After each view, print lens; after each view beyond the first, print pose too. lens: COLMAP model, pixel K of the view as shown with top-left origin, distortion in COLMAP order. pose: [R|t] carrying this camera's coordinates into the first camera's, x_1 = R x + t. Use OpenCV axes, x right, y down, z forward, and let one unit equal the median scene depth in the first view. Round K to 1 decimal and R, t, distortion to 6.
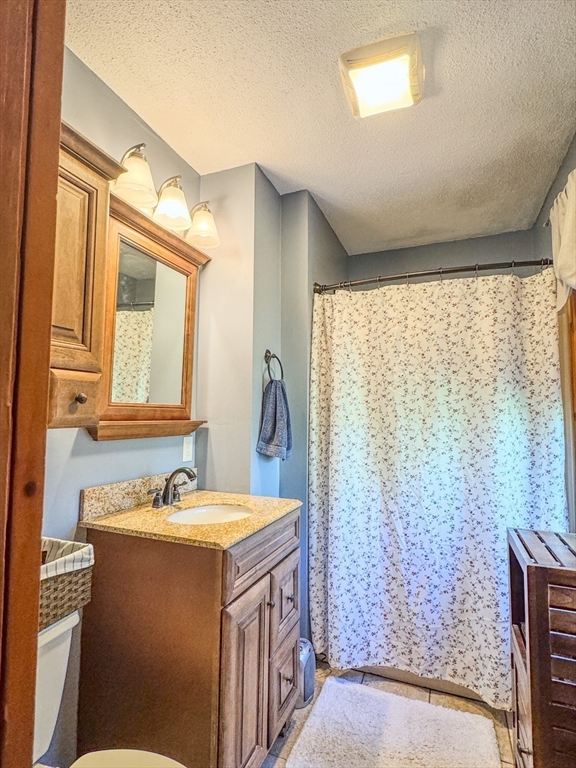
lens RADIAL K [[400.2, 0, 288.8], [0, 400.2, 384.7], [0, 0, 1]] dist [0.001951, -0.001123]
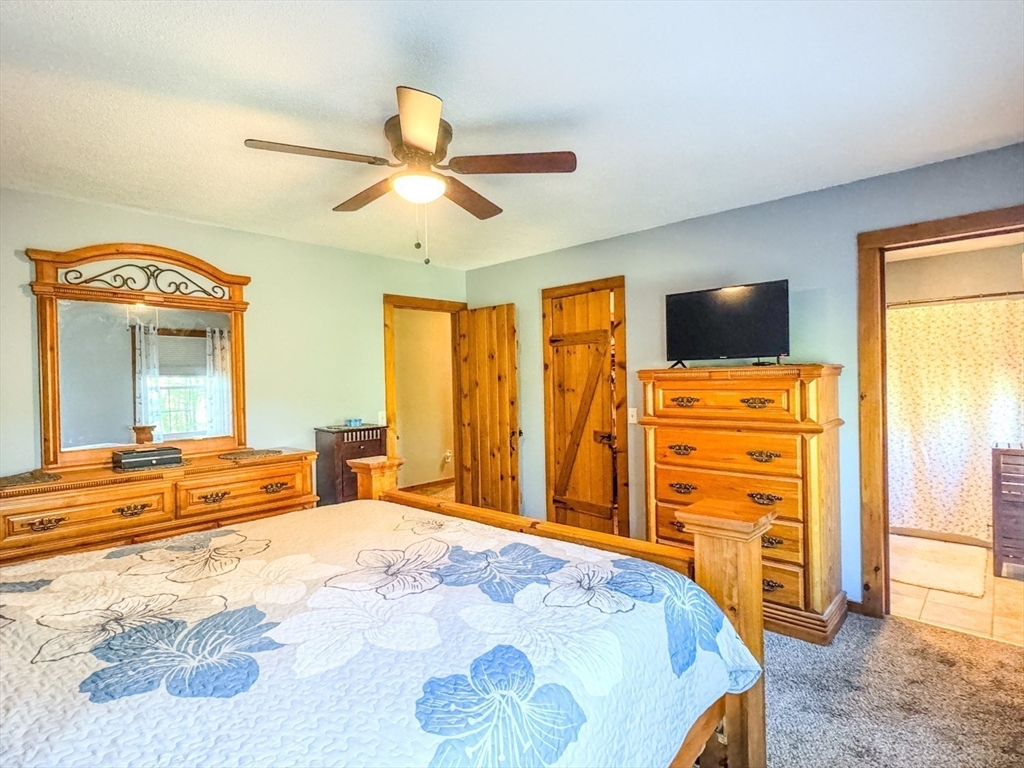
lens RADIAL K [[533.5, 0, 511.8], [0, 533.5, 383.5], [0, 0, 1]] dist [0.001951, -0.001123]
pose [[0.937122, -0.025536, -0.348065, -0.593910], [0.052965, 0.996174, 0.069518, -0.188855], [0.344958, -0.083582, 0.934889, -1.777324]]
